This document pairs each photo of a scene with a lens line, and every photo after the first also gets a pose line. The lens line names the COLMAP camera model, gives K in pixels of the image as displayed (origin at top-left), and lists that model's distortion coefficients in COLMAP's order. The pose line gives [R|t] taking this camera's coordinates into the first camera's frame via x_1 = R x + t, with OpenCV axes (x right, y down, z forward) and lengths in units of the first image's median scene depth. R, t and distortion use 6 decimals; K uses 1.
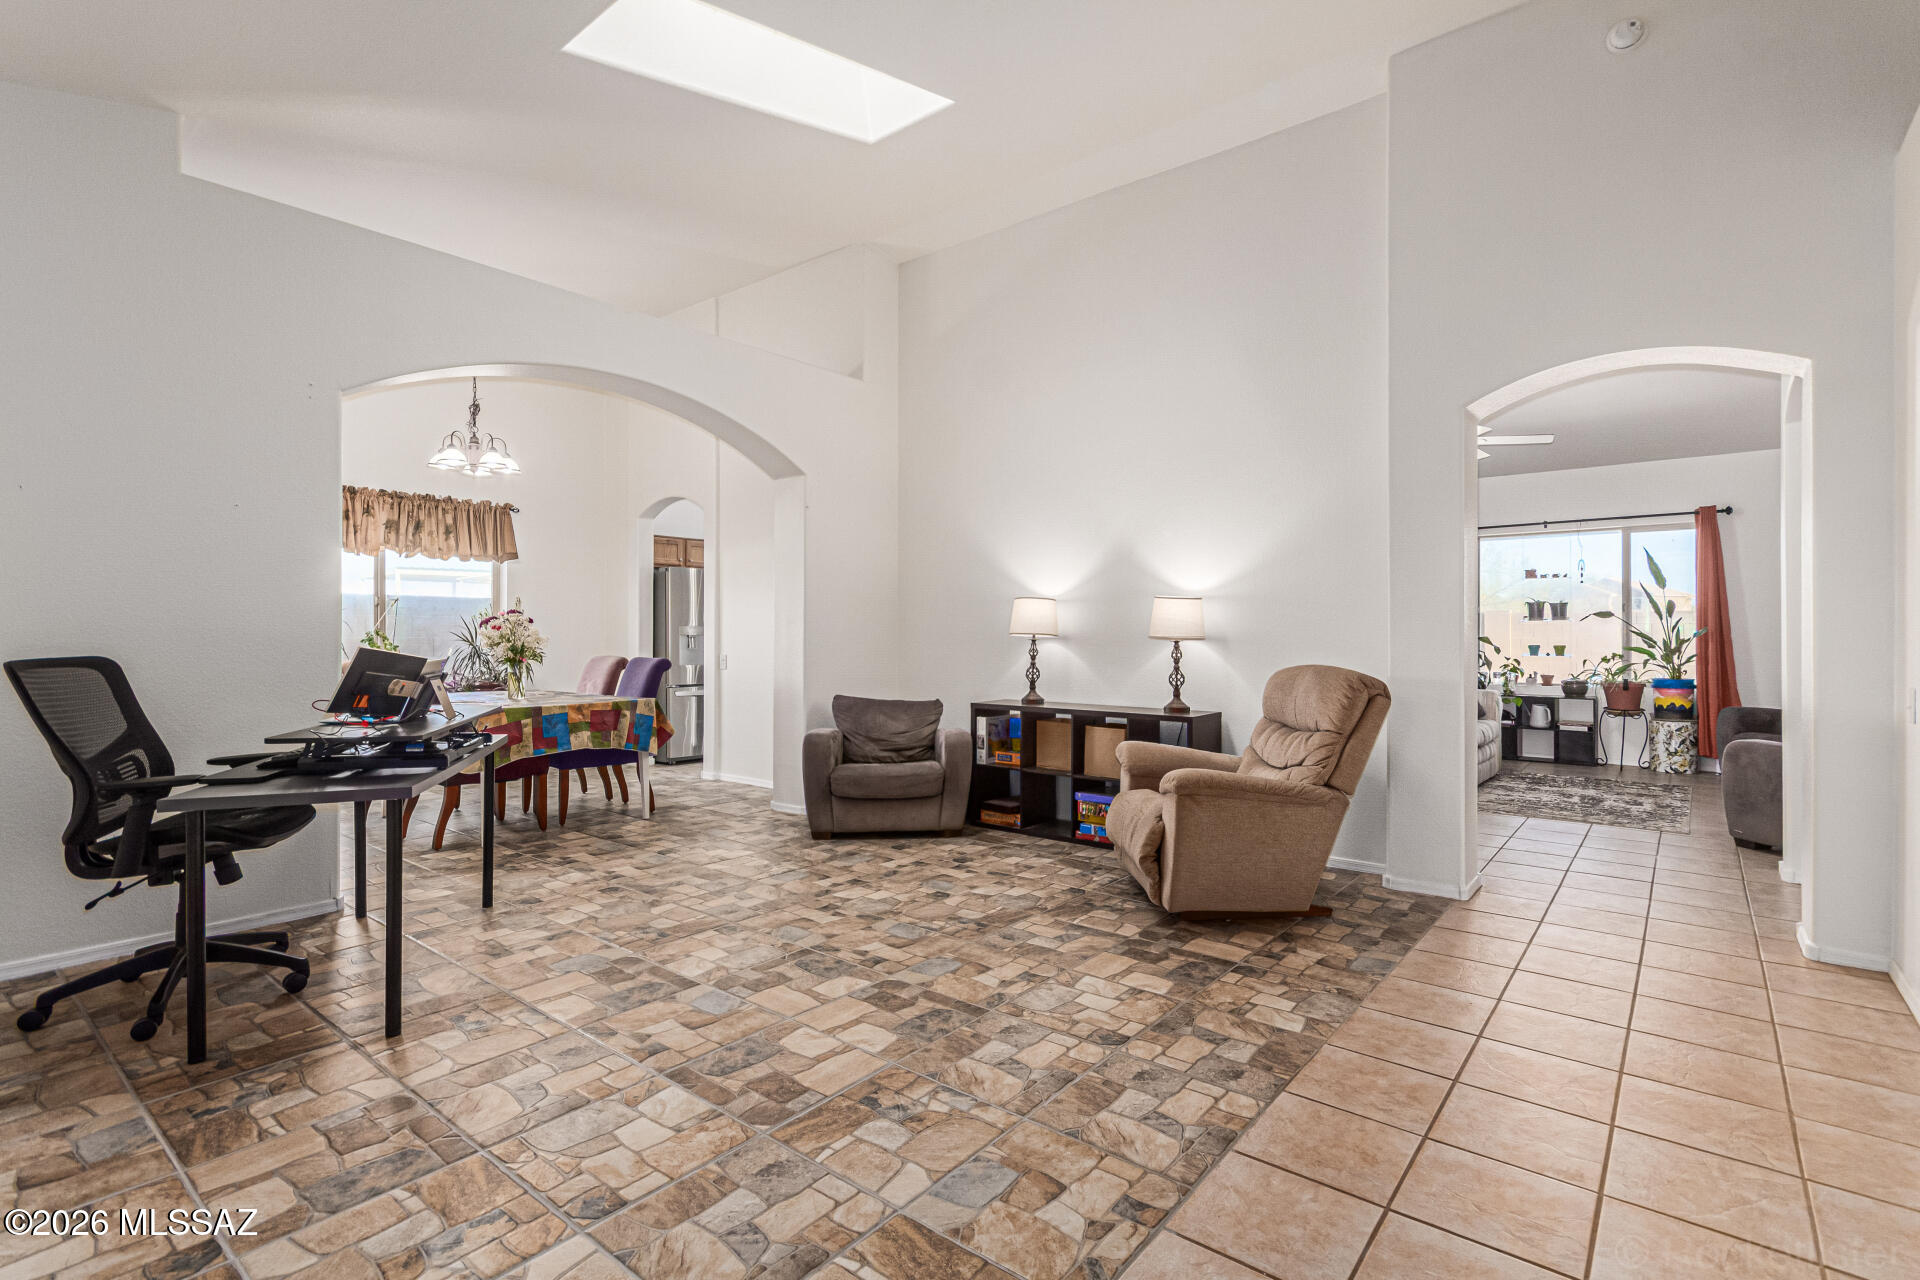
lens RADIAL K [[892.4, 0, 983.5], [0, 892.4, 627.5], [0, 0, 1]] dist [0.001589, 0.000532]
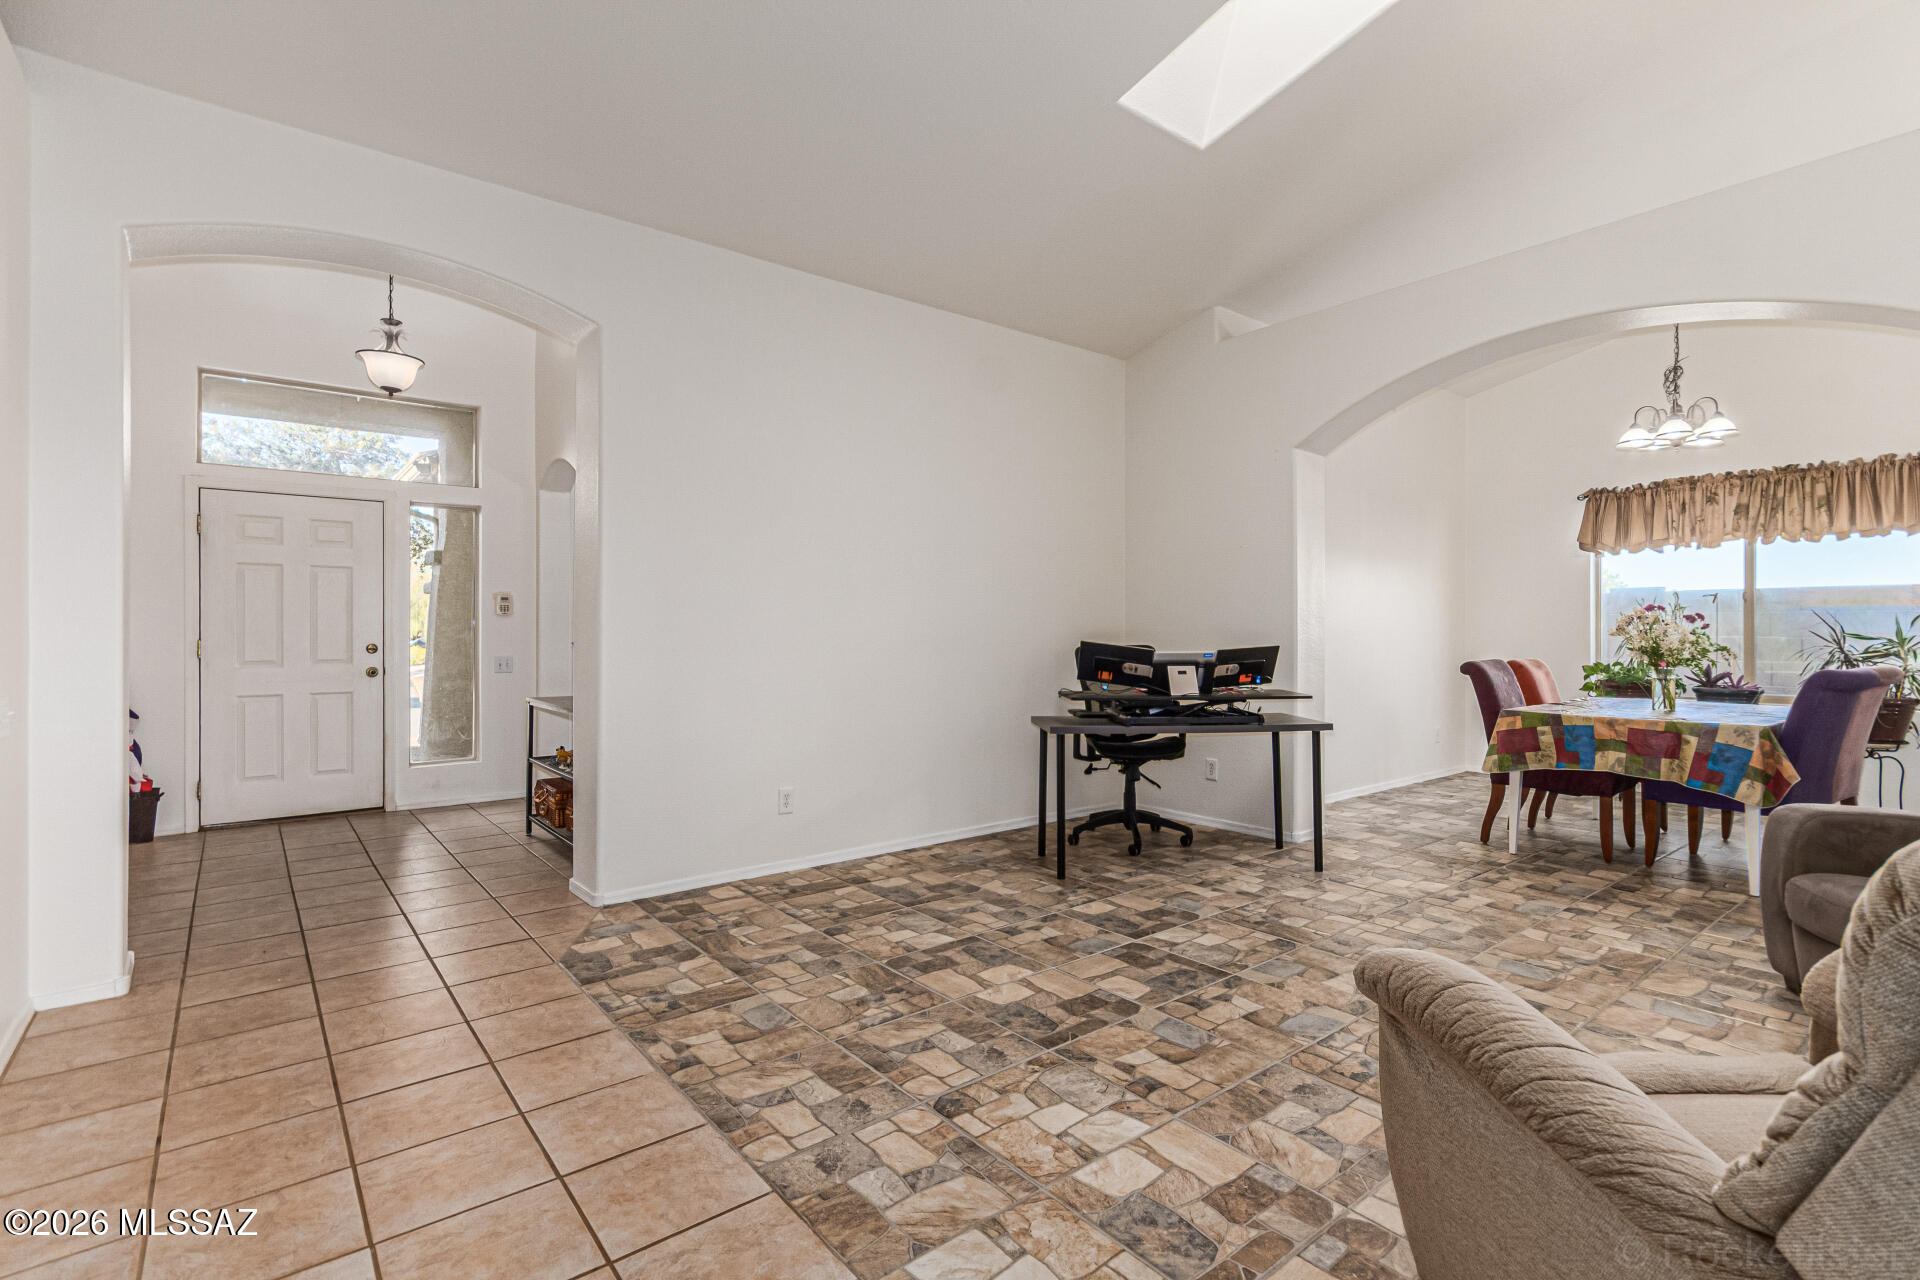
lens RADIAL K [[892.4, 0, 974.7], [0, 892.4, 634.6], [0, 0, 1]] dist [0.002707, -0.000959]
pose [[-0.211571, 0.001741, -0.977361, 0.853385], [0.006417, 0.999979, 0.000392, 0.007738], [0.977342, -0.006189, -0.211578, 1.056301]]
